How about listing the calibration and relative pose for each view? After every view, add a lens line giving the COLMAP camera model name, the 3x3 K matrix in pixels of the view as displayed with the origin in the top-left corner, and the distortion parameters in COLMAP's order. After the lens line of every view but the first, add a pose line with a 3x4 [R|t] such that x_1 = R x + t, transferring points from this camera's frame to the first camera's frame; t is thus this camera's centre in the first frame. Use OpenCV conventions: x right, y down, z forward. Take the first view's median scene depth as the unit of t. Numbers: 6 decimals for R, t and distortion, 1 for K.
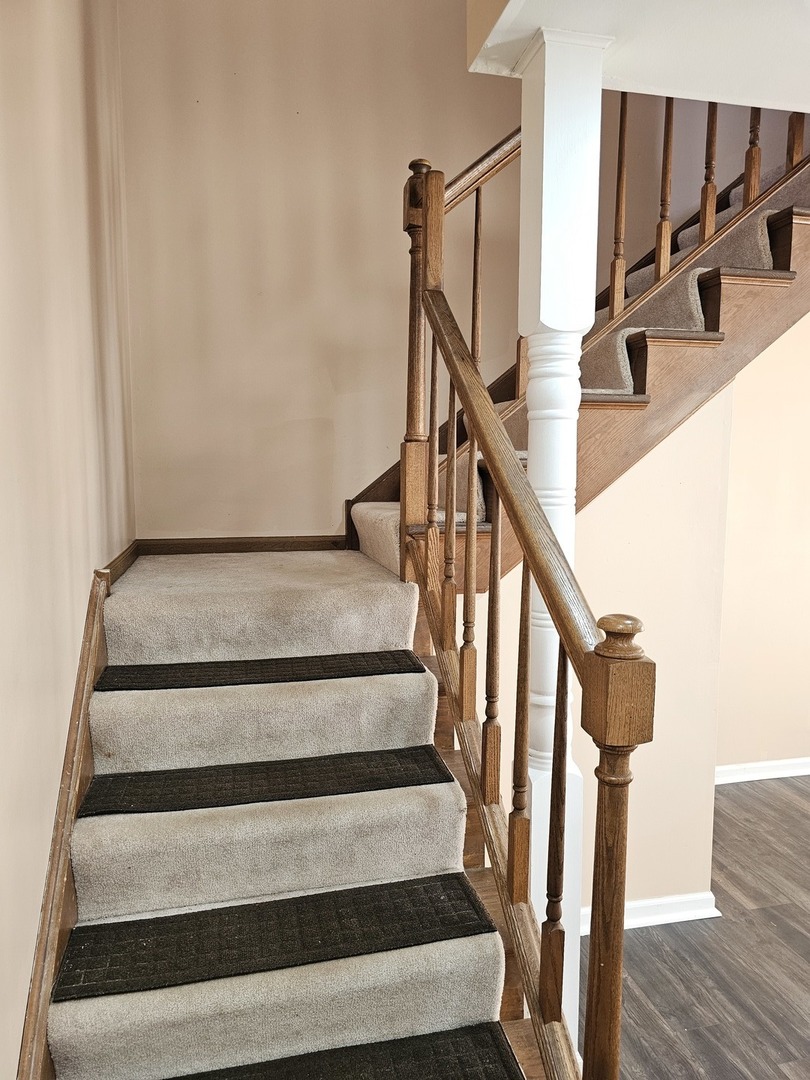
lens RADIAL K [[706.6, 0, 412.0], [0, 706.6, 541.7], [0, 0, 1]] dist [0.030871, -0.027497]
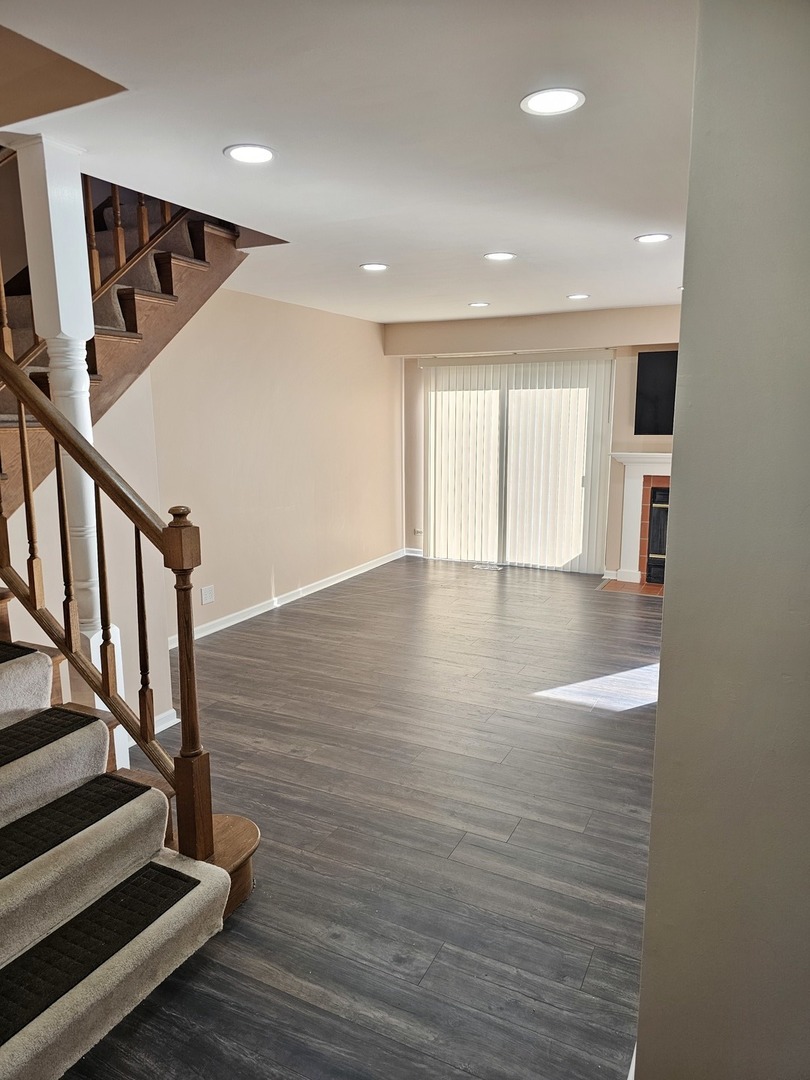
lens RADIAL K [[706.6, 0, 400.7], [0, 706.6, 544.8], [0, 0, 1]] dist [0.030871, -0.027497]
pose [[0.638027, -0.141975, 0.756812, -0.471950], [0.083908, 0.989821, 0.114948, 0.018771], [-0.765429, -0.009837, 0.643446, -0.436292]]
